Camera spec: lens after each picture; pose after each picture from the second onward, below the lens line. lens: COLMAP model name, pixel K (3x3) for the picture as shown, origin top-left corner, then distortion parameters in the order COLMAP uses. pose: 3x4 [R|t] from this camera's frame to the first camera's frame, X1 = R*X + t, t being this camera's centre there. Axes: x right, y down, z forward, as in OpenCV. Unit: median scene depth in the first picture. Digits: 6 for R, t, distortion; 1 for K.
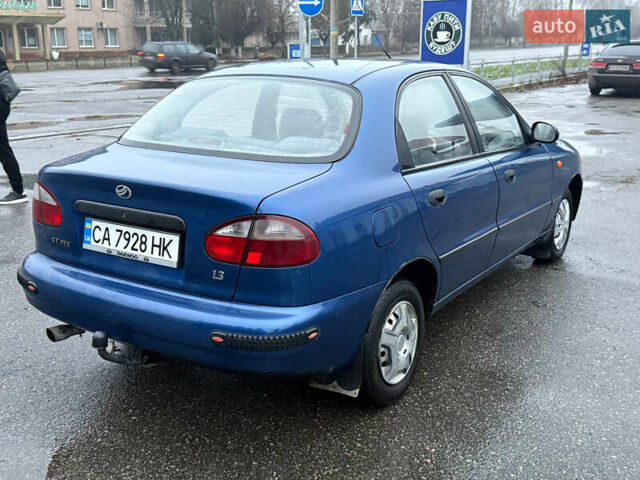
lens RADIAL K [[724.6, 0, 320.0], [0, 724.6, 240.0], [0, 0, 1]] dist [0.112294, -0.021964]
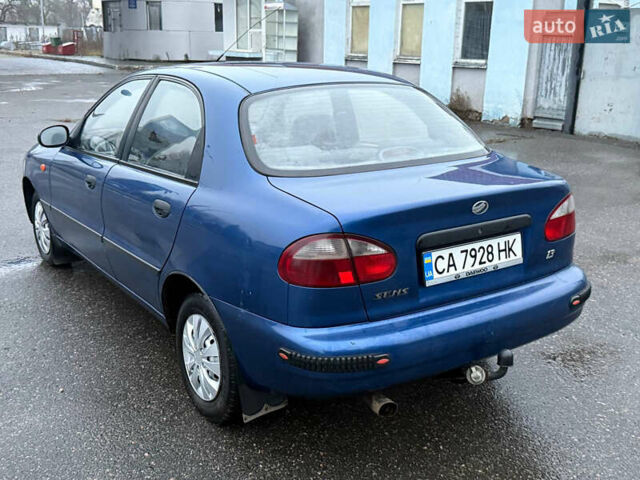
lens RADIAL K [[724.6, 0, 320.0], [0, 724.6, 240.0], [0, 0, 1]] dist [0.112294, -0.021964]
pose [[0.359918, -0.241620, 0.901154, -1.216793], [0.233197, 0.958524, 0.163864, -0.230563], [-0.903371, 0.151169, 0.401335, 0.795248]]
